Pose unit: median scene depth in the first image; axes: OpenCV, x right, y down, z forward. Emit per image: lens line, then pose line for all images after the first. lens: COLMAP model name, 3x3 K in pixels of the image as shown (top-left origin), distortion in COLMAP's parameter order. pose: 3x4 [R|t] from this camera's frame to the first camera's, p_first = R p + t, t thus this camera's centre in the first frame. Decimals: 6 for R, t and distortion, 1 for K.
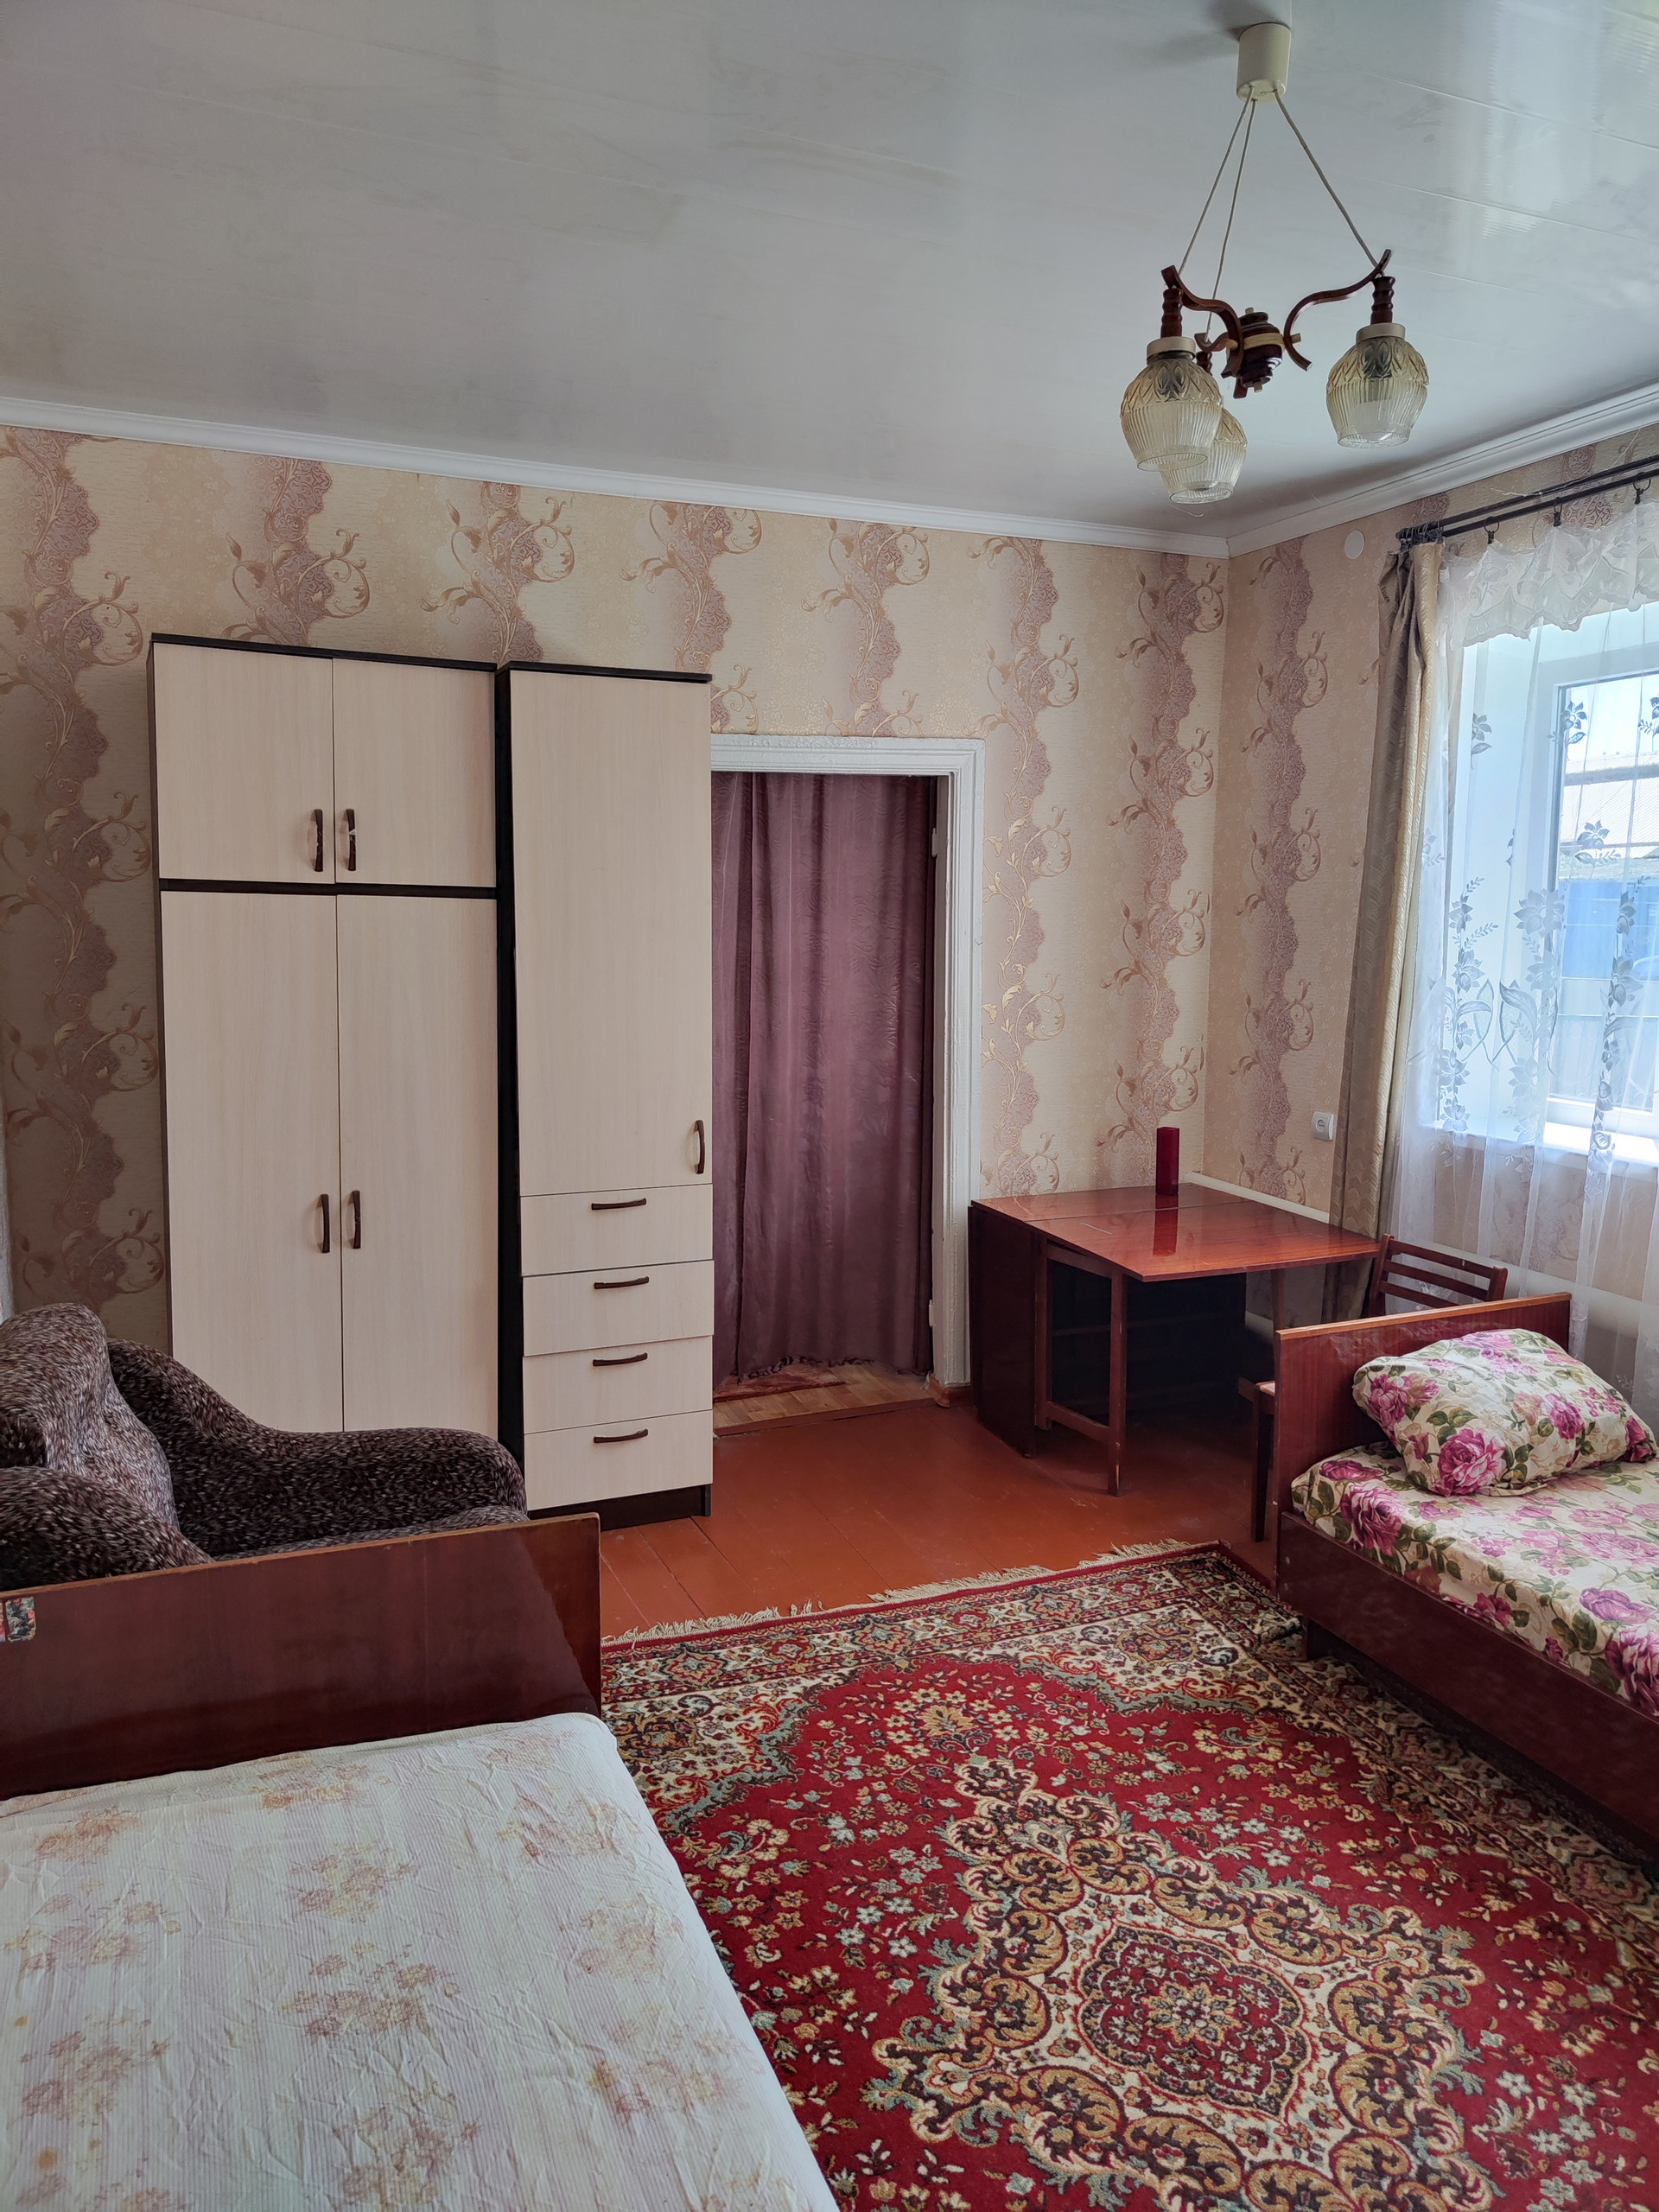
lens RADIAL K [[1522.3, 0, 829.5], [0, 1522.3, 1106.0], [0, 0, 1]] dist [0.002960, 0.005991]
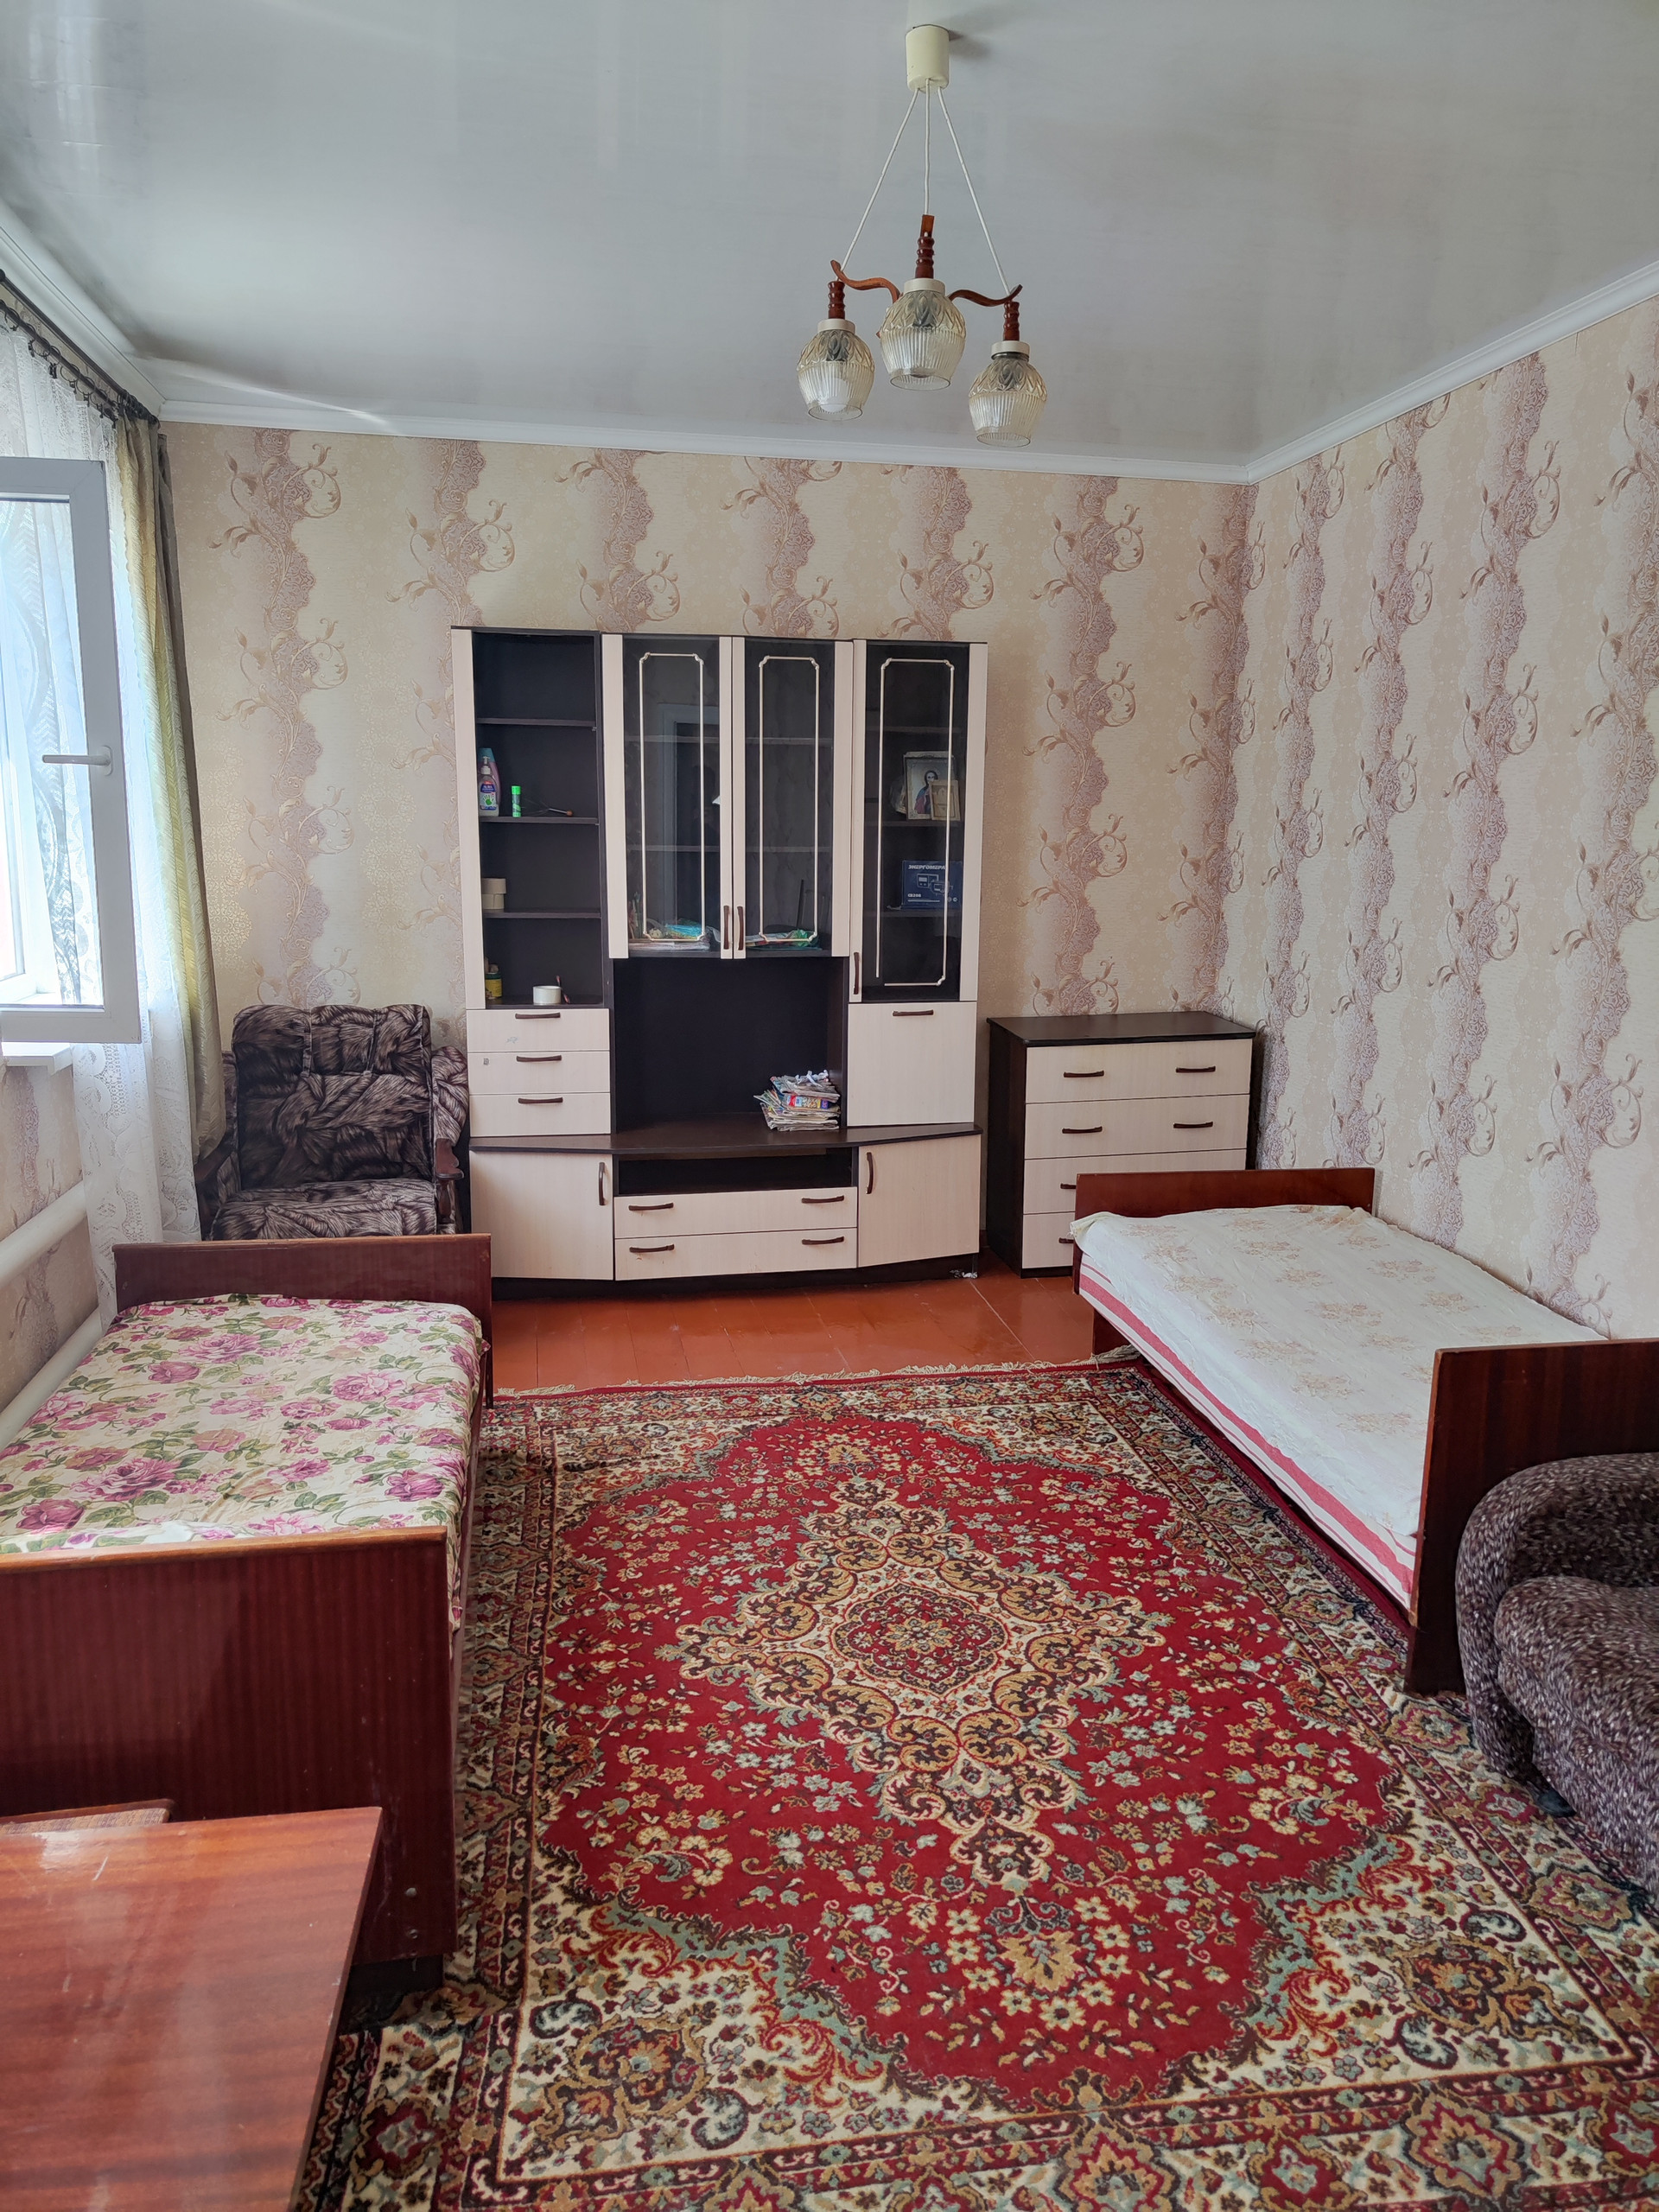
lens RADIAL K [[1522.3, 0, 829.5], [0, 1522.3, 1106.0], [0, 0, 1]] dist [0.002960, 0.005991]
pose [[-0.977316, -0.059144, 0.203362, 0.059691], [0.007877, 0.949400, 0.313971, -0.221481], [-0.211642, 0.308450, -0.927398, 1.781466]]
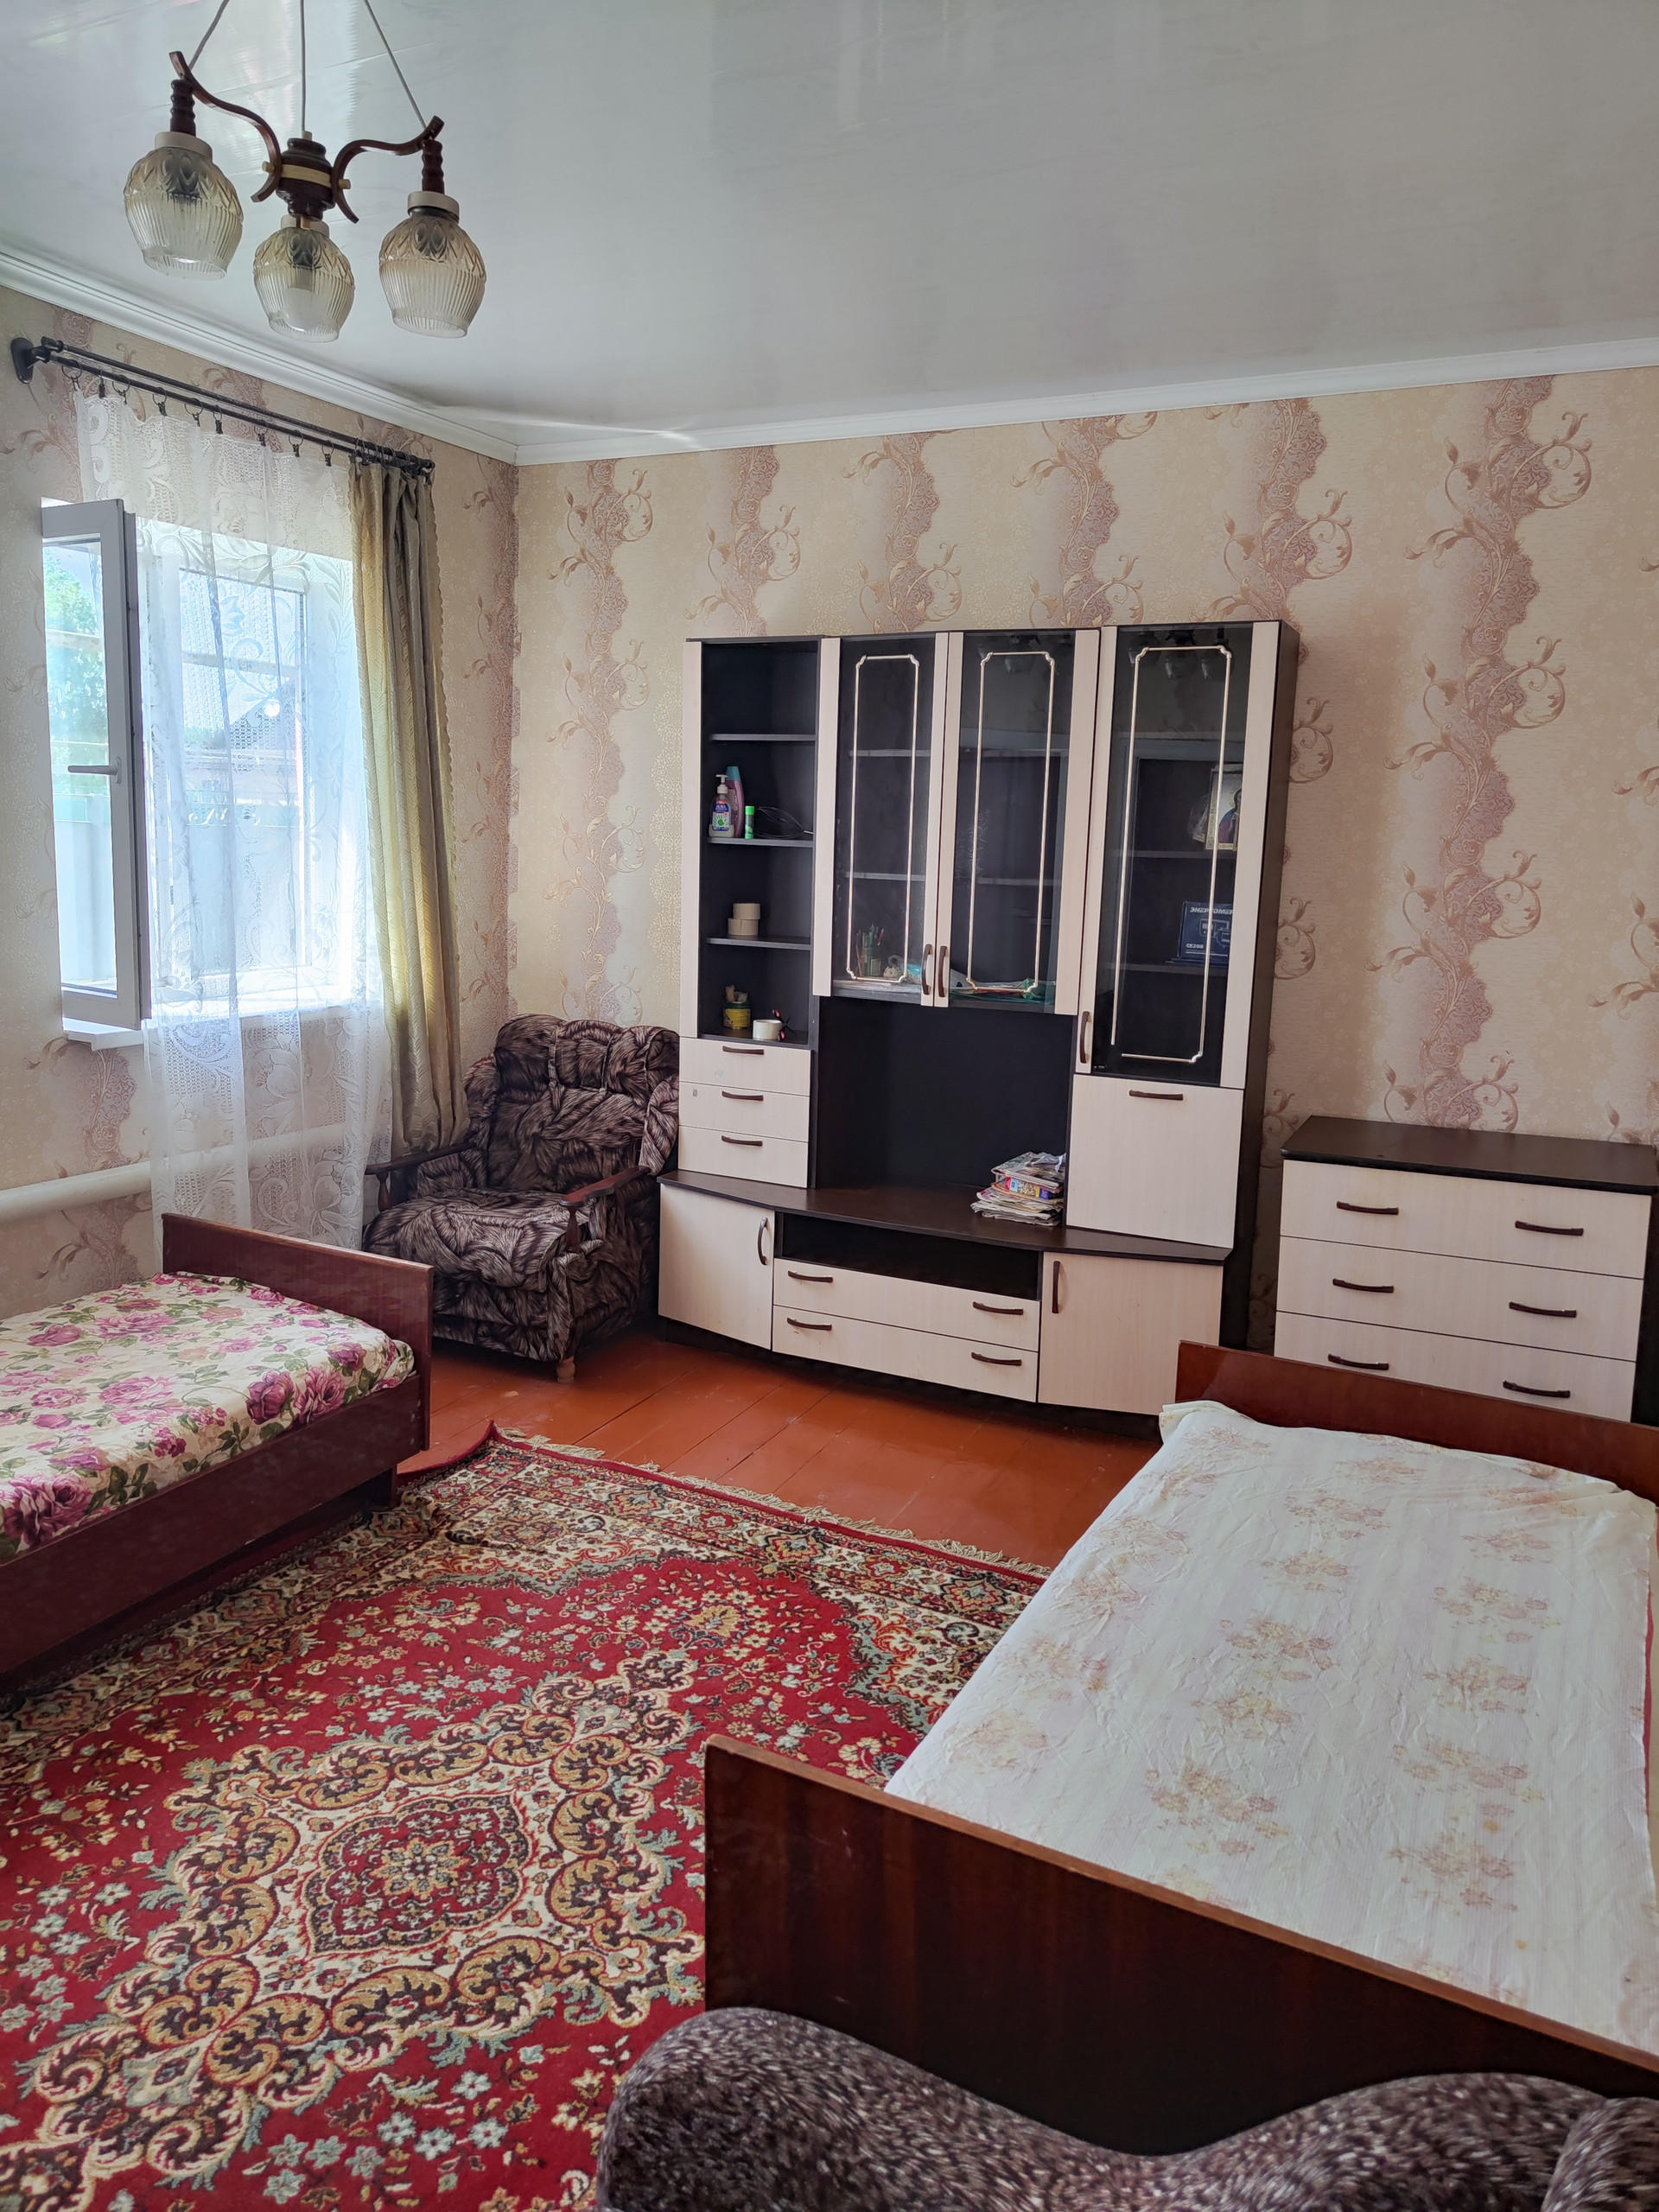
lens RADIAL K [[1525.1, 0, 839.7], [0, 1525.1, 1068.7], [0, 0, 1]] dist [0.003540, 0.006680]
pose [[-0.659635, -0.145710, 0.737327, -0.541234], [0.061030, 0.967403, 0.245777, -0.144385], [-0.749104, 0.207122, -0.629240, 1.123072]]
